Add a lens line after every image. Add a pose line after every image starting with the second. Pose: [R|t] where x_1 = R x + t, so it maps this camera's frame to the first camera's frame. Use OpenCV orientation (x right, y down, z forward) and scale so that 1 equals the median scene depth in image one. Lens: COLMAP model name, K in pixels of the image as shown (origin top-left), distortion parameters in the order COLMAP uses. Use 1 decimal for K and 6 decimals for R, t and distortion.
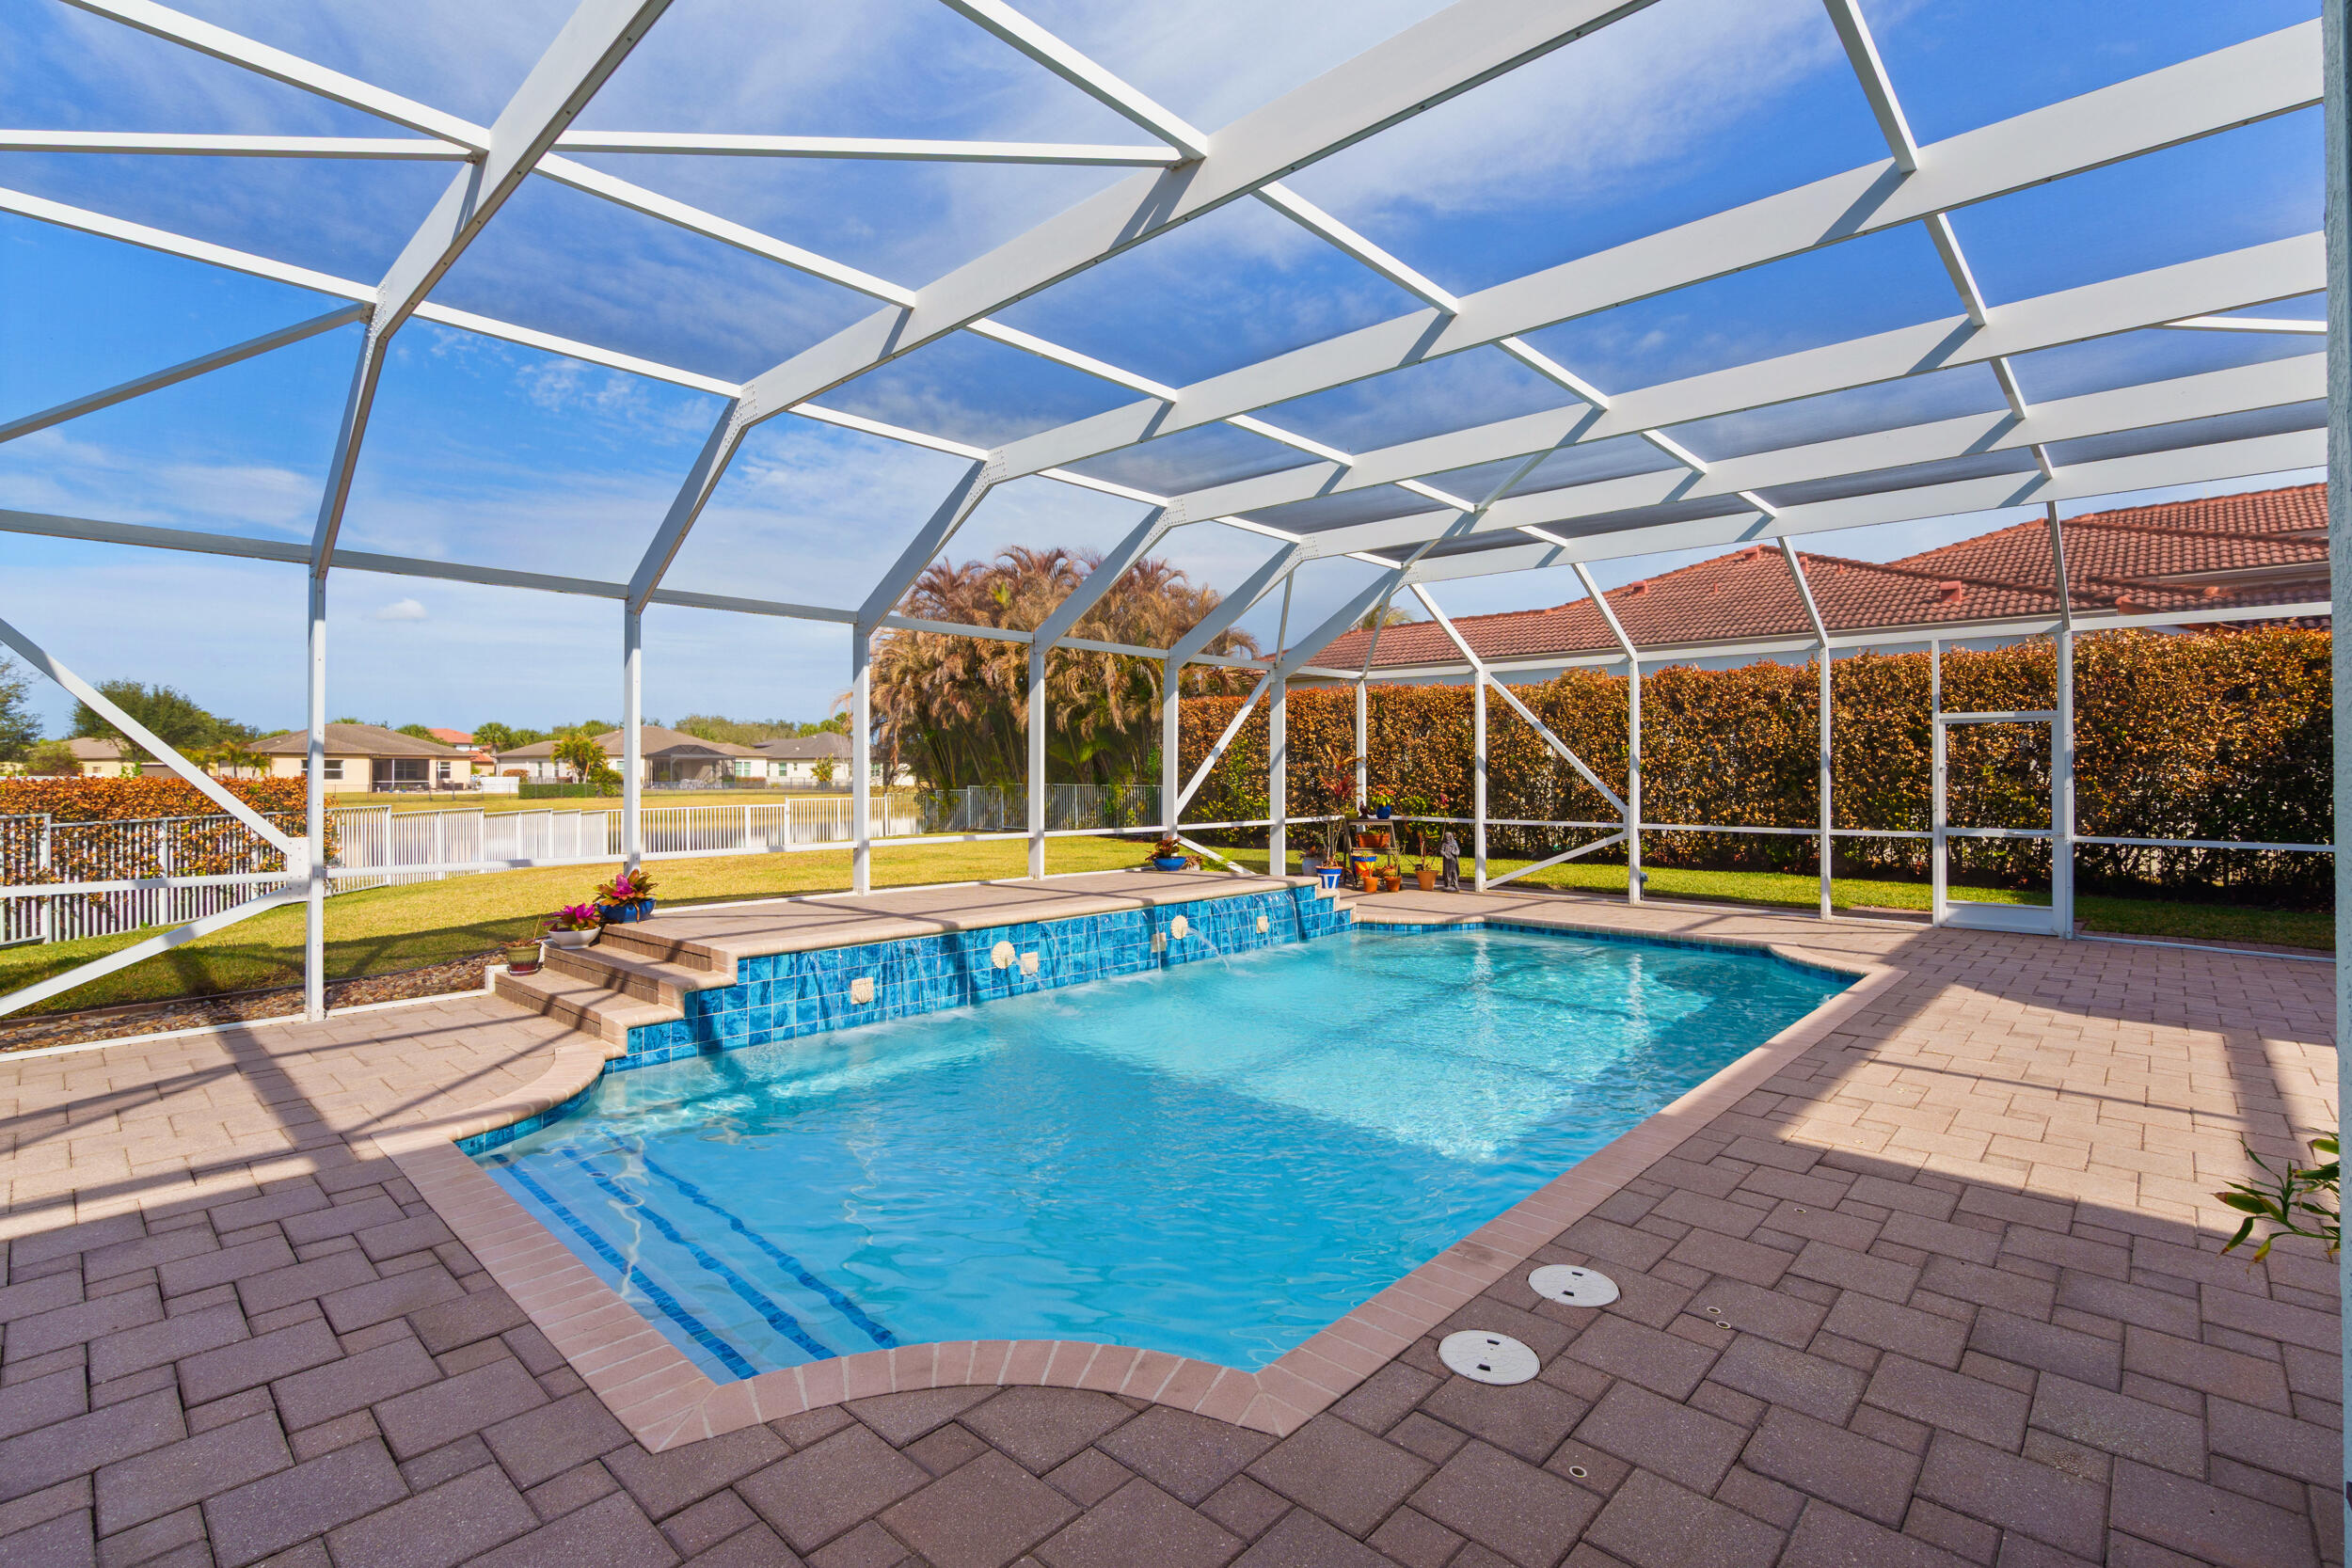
lens RADIAL K [[1060.1, 0, 1158.0], [0, 1060.1, 769.4], [0, 0, 1]] dist [0.018930, 0.000028]
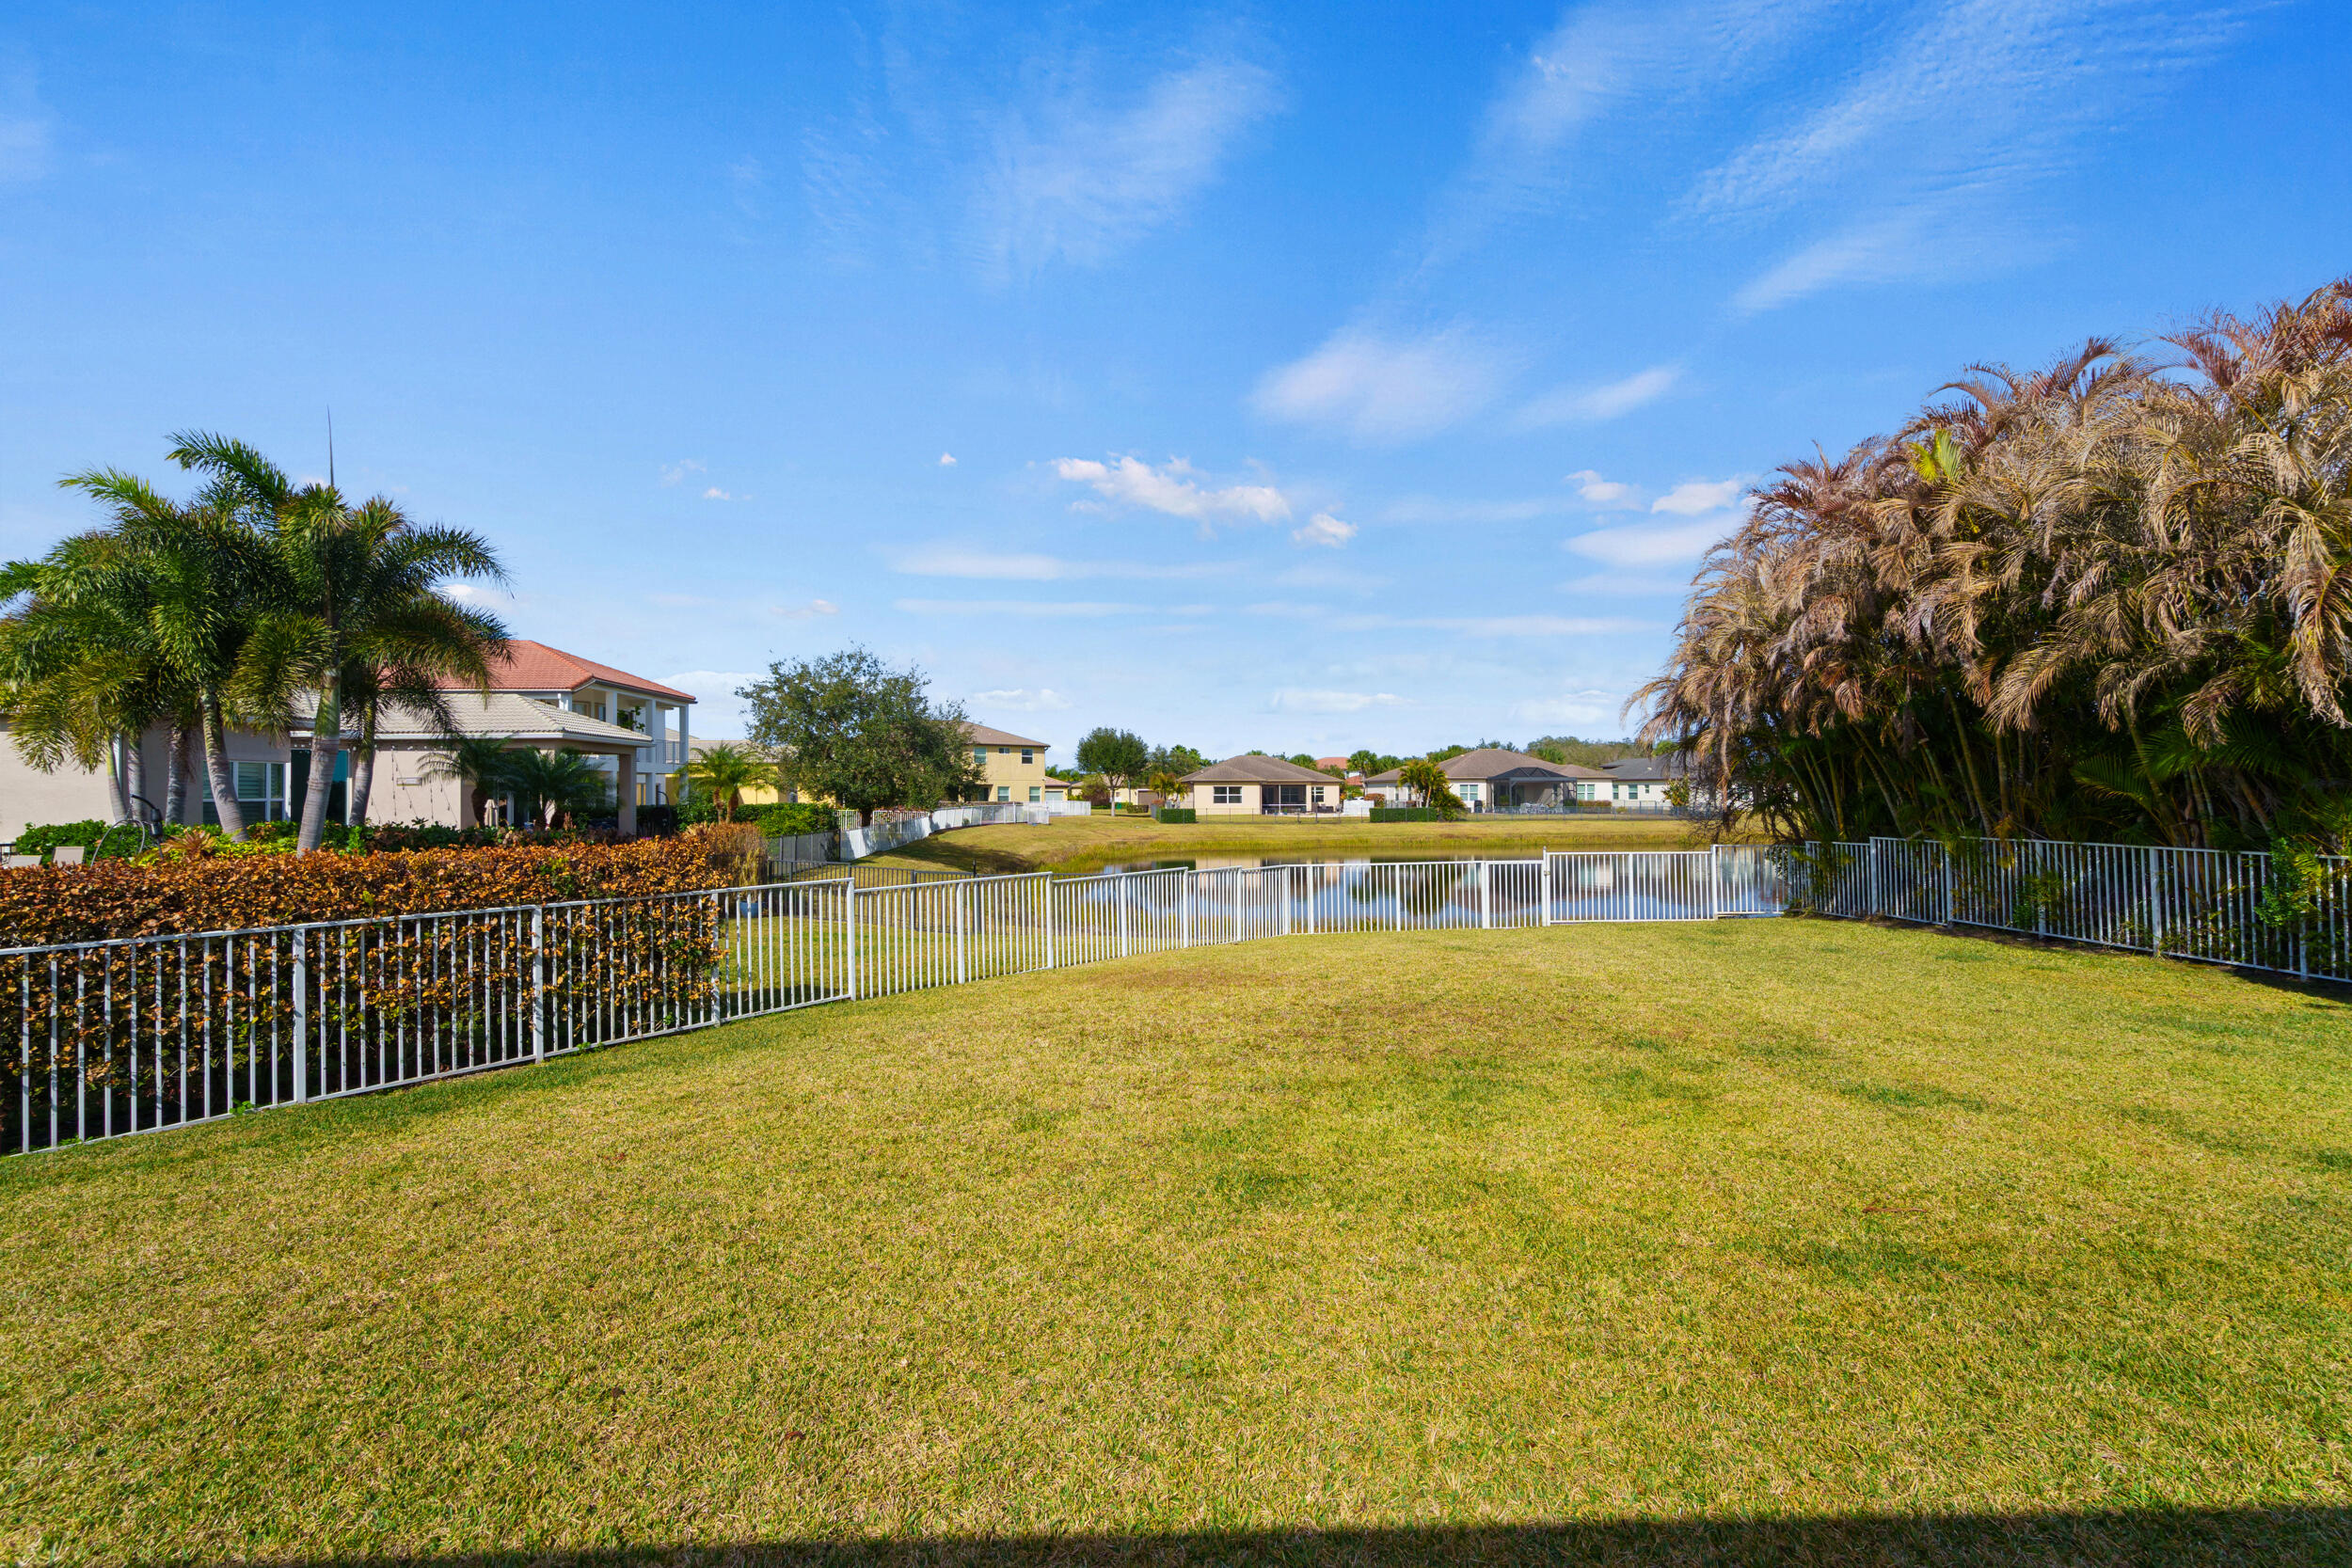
lens RADIAL K [[1060.1, 0, 1158.0], [0, 1060.1, 769.4], [0, 0, 1]] dist [0.018930, 0.000028]
pose [[0.715777, -0.020379, -0.698032, -0.016875], [0.007006, 0.999733, -0.022002, -0.002968], [0.698294, 0.010858, 0.715729, 0.105506]]
